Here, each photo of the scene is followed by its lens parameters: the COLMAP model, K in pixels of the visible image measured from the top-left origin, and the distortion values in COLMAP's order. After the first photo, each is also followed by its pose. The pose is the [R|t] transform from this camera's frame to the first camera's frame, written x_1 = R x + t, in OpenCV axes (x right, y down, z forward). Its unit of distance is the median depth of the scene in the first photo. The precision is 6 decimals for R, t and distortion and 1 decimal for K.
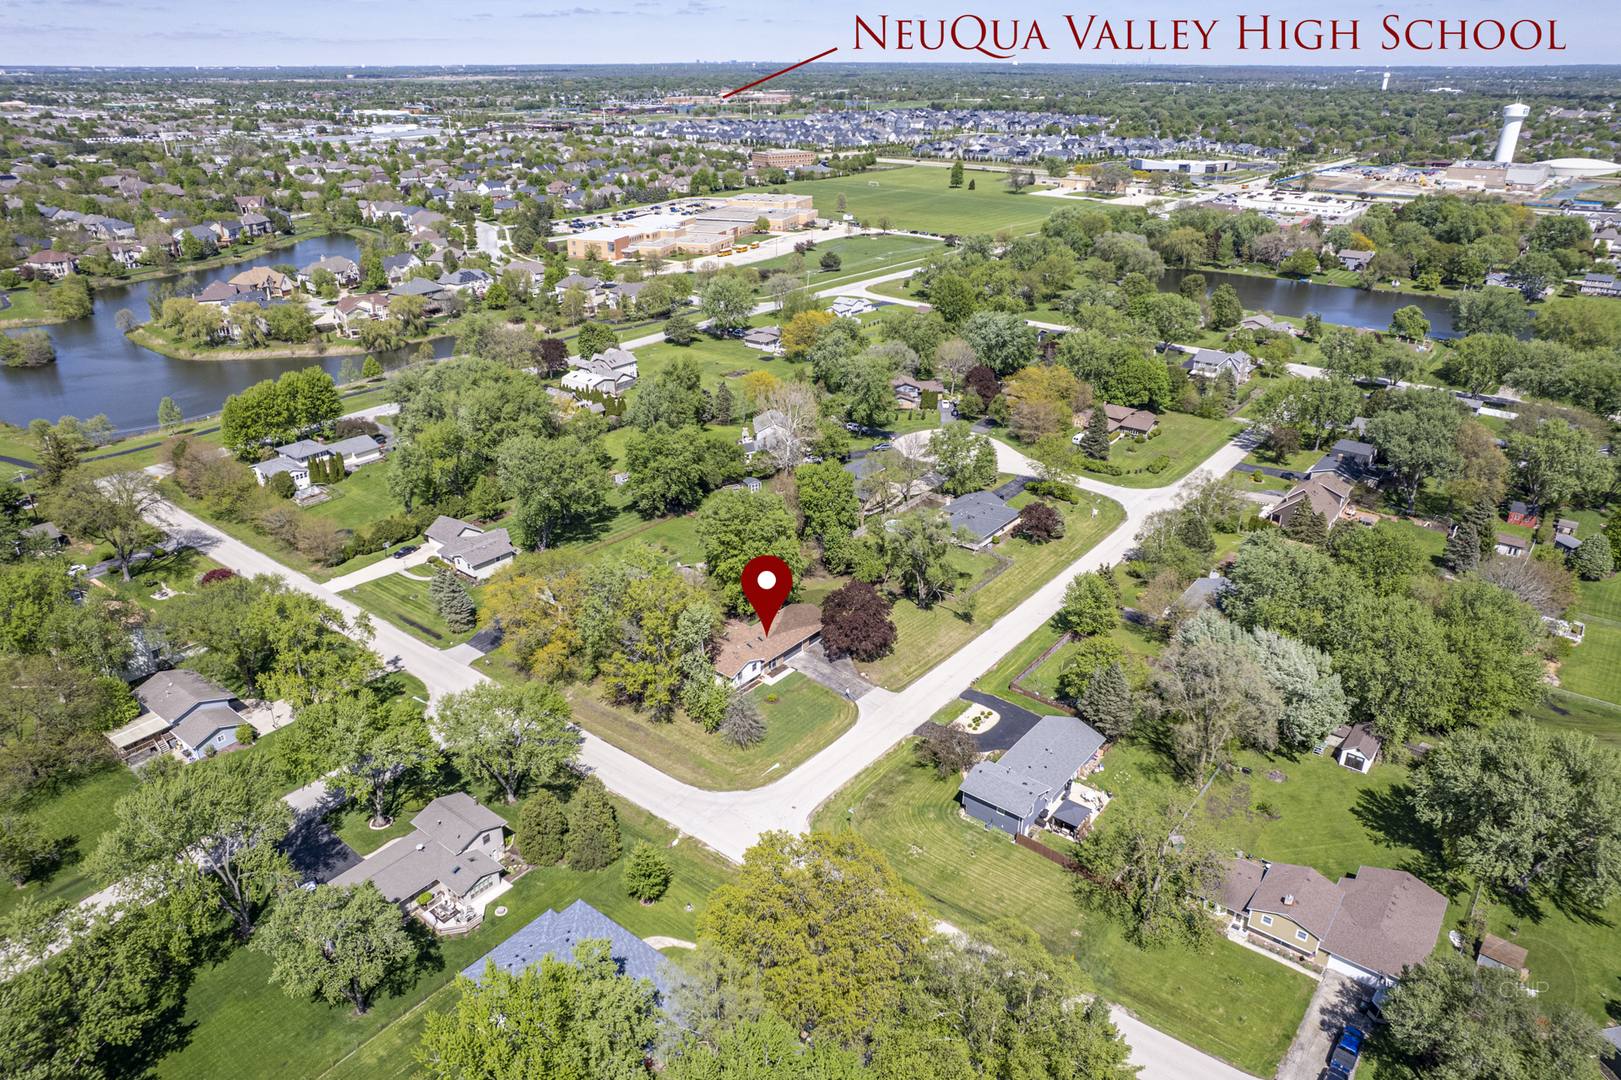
lens RADIAL K [[1033.6, 0, 781.3], [0, 1033.6, 543.1], [0, 0, 1]] dist [-0.001040, 0.000836]
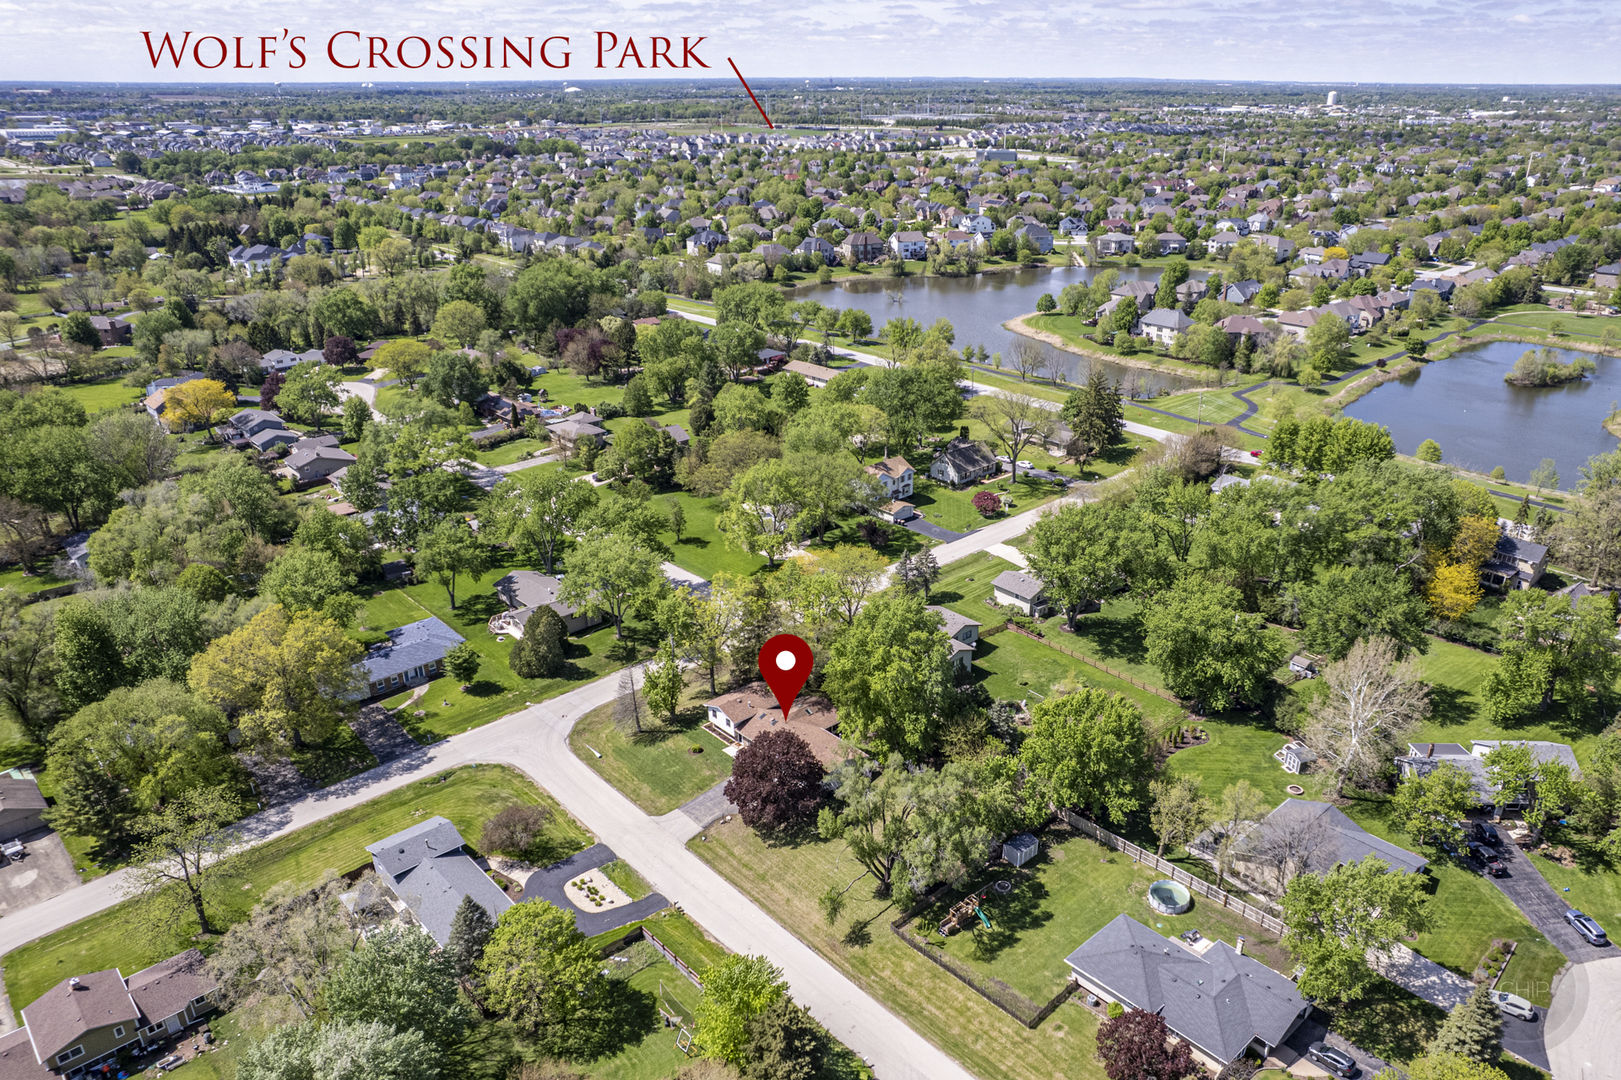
lens RADIAL K [[1168.5, 0, 870.9], [0, 1168.5, 544.9], [0, 0, 1]] dist [-0.071738, 0.081162]
pose [[-0.103354, 0.389820, -0.915073, 0.816353], [-0.431478, 0.811356, 0.394370, -0.454060], [0.896184, 0.435593, 0.084342, 0.926596]]
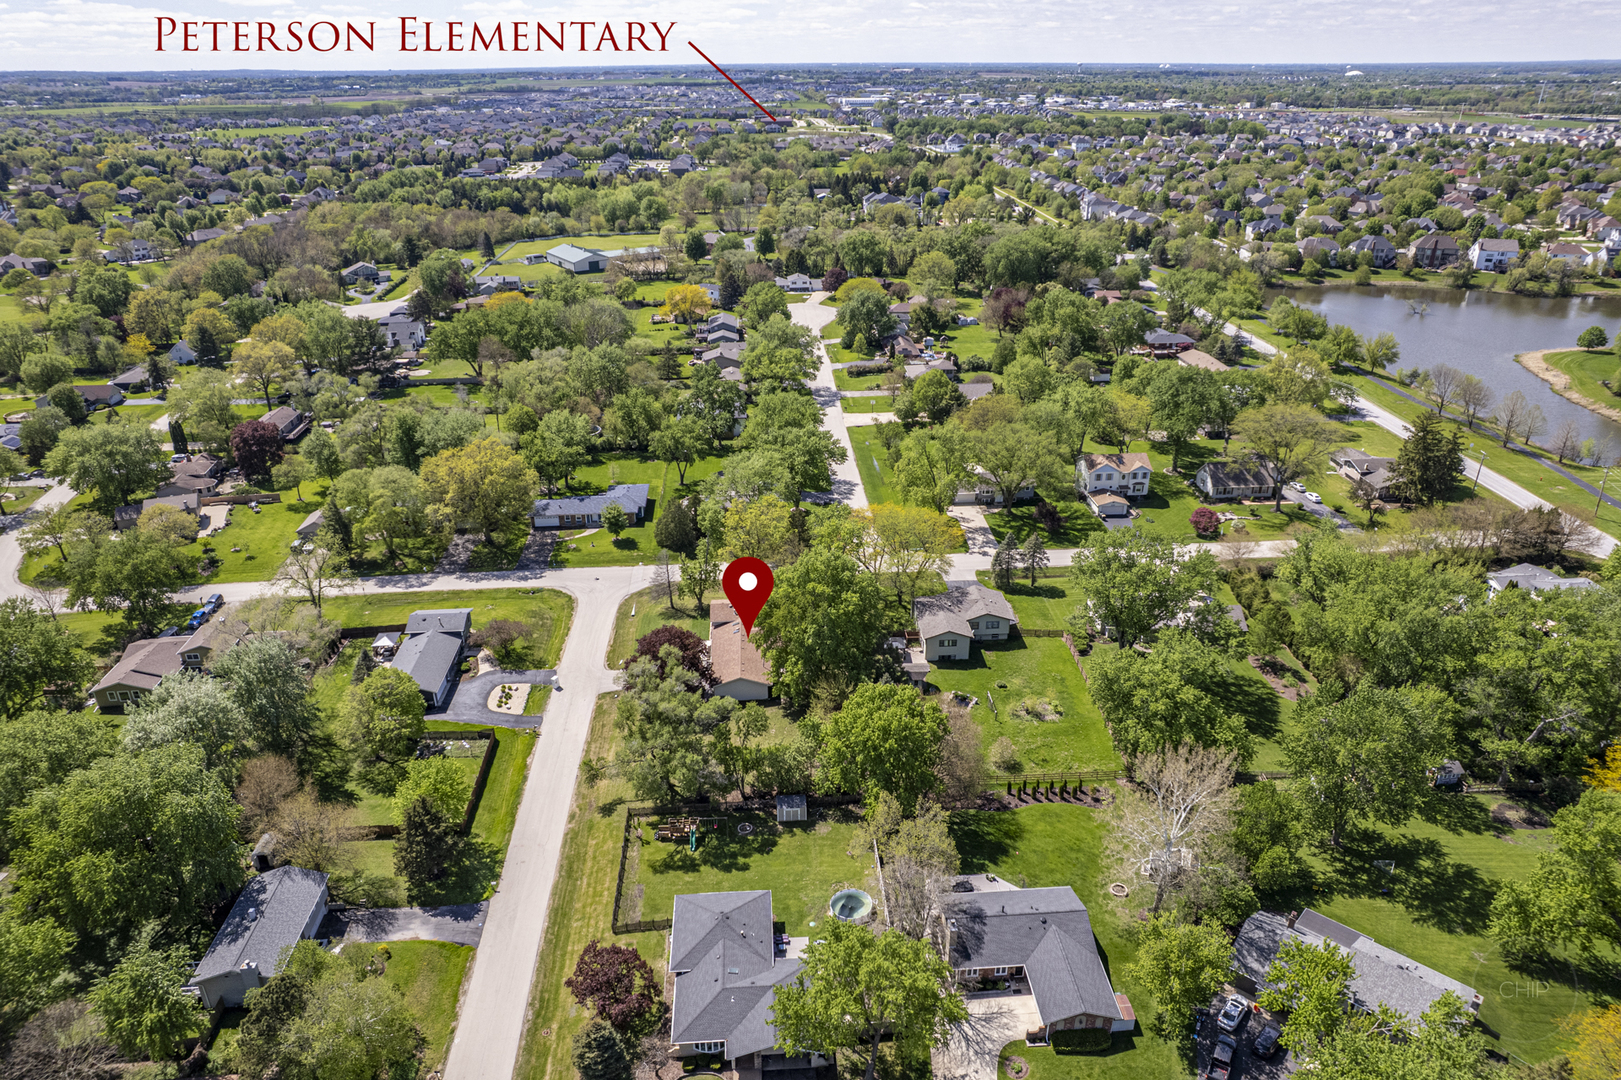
lens RADIAL K [[1063.6, 0, 833.8], [0, 1063.6, 531.3], [0, 0, 1]] dist [-0.058047, 0.071614]
pose [[-0.708971, 0.303973, -0.636366, 0.535464], [-0.296322, 0.690427, 0.659927, -0.680250], [0.639964, 0.656438, -0.399419, 1.409942]]
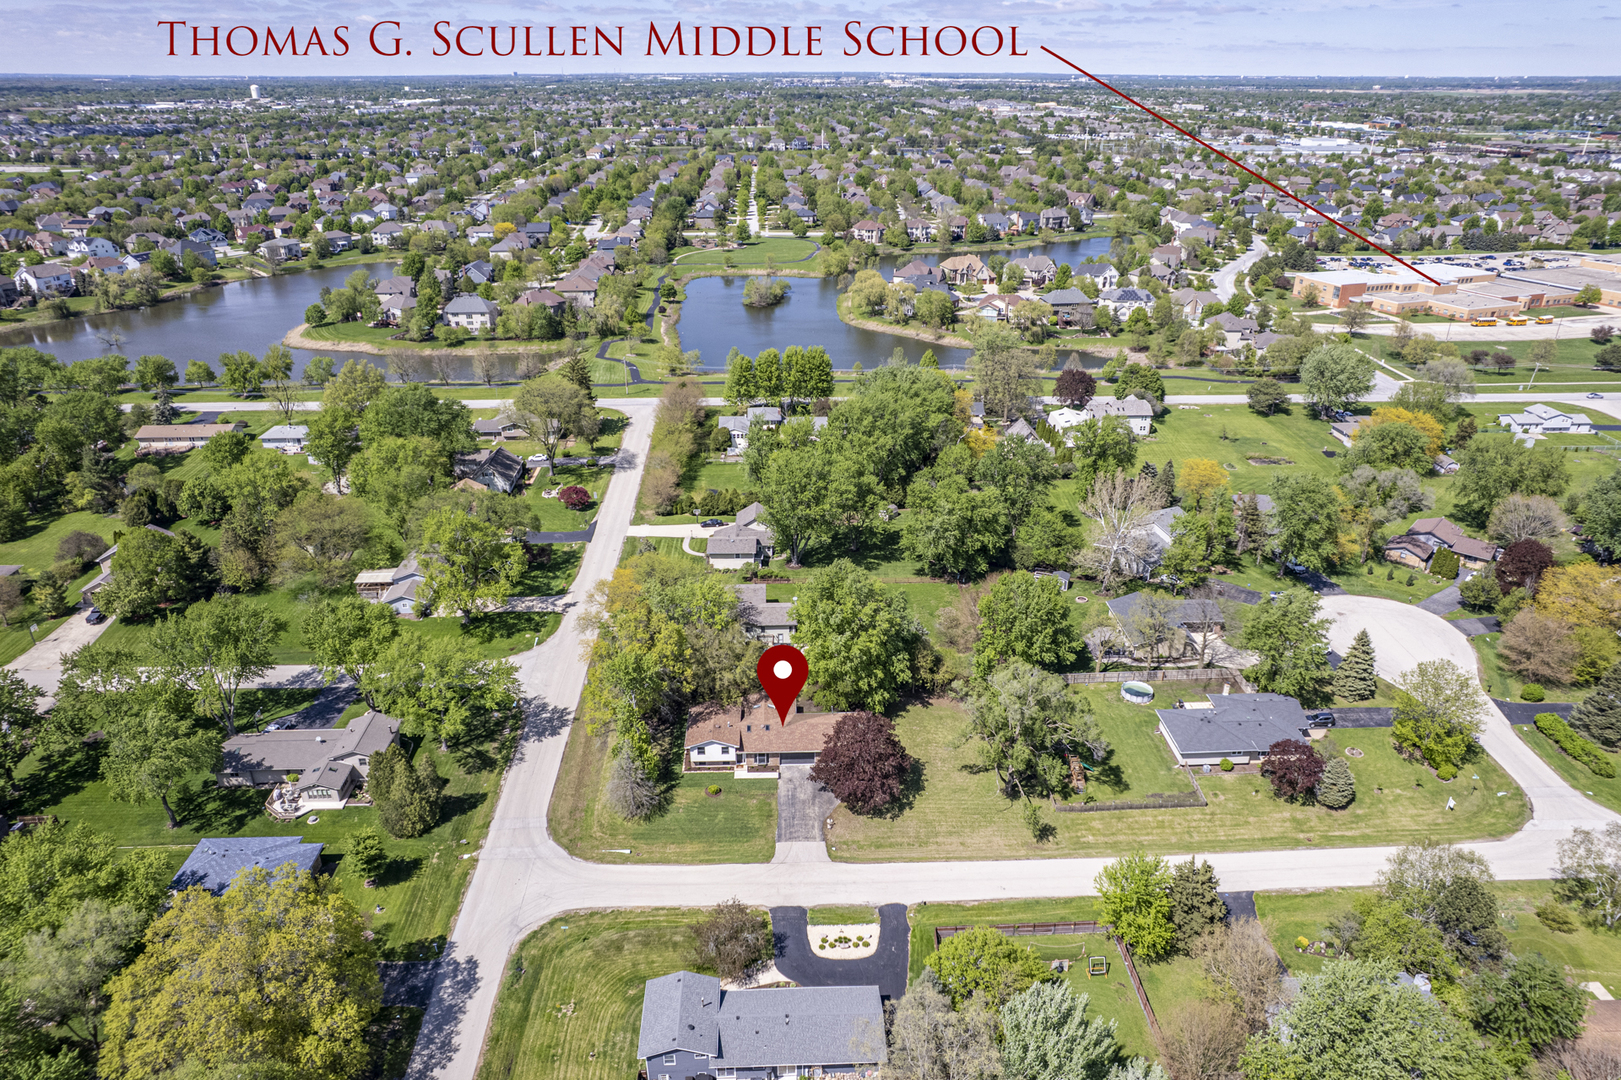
lens RADIAL K [[1063.6, 0, 833.8], [0, 1063.6, 531.3], [0, 0, 1]] dist [-0.058047, 0.071614]
pose [[0.679535, 0.308096, -0.665814, 0.560542], [-0.323820, 0.940316, 0.104624, -0.173465], [0.658310, 0.144508, 0.738746, 0.355232]]
